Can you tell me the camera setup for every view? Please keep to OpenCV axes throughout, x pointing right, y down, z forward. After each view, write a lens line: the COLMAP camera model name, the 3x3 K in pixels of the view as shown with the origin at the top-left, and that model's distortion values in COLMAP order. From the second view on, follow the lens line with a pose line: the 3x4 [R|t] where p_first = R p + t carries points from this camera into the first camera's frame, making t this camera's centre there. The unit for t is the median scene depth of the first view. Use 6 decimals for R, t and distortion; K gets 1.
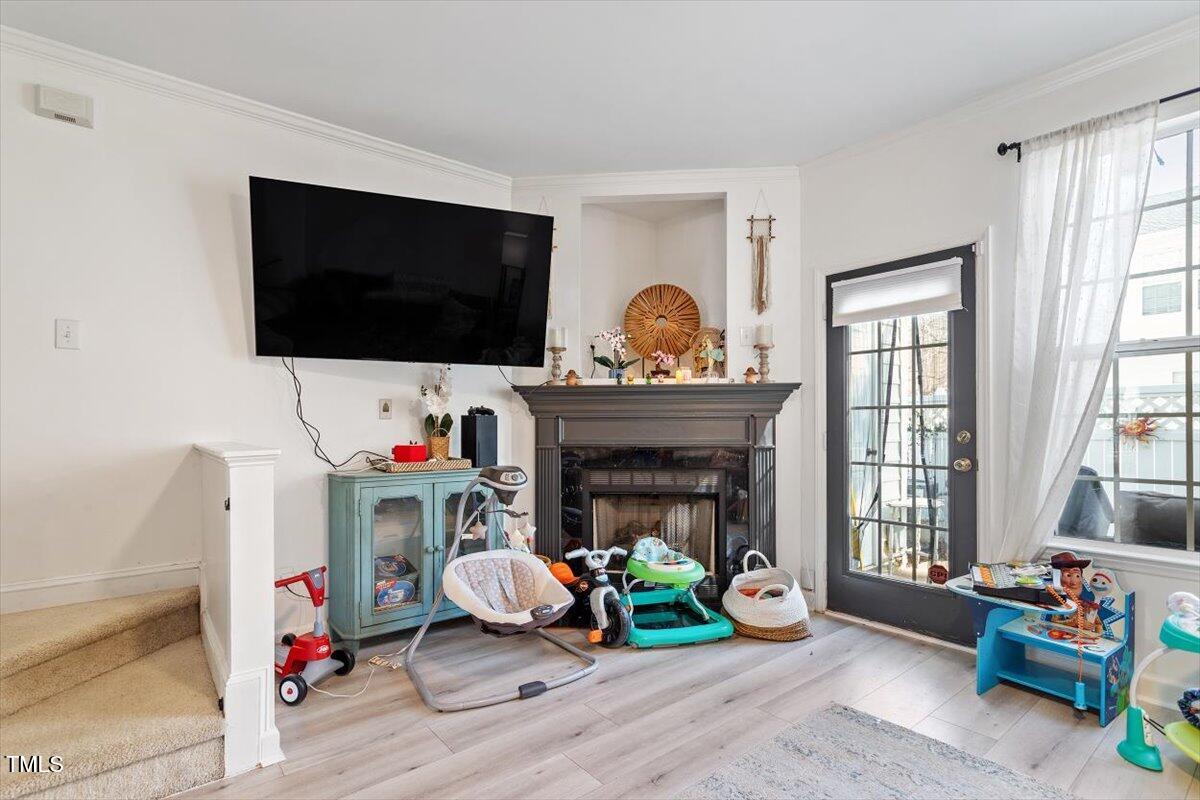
lens RADIAL K [[568.8, 0, 602.0], [0, 568.8, 428.5], [0, 0, 1]] dist [-0.001981, 0.002205]
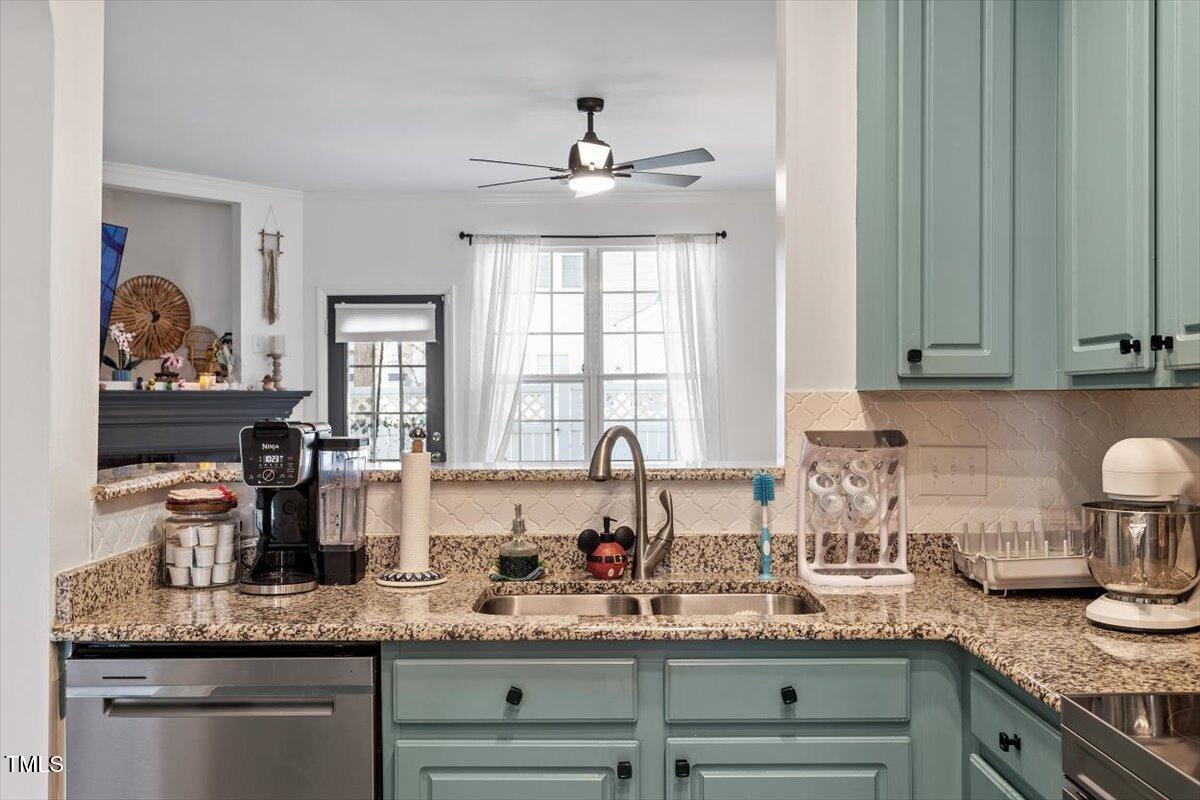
lens RADIAL K [[1104.7, 0, 600.3], [0, 1104.7, 396.3], [0, 0, 1]] dist [0.005461, 0.000000]
pose [[0.619167, 0.003888, 0.785250, -0.976205], [0.008967, 0.999888, -0.012021, -0.037971], [-0.785208, 0.014485, 0.619062, -0.764918]]
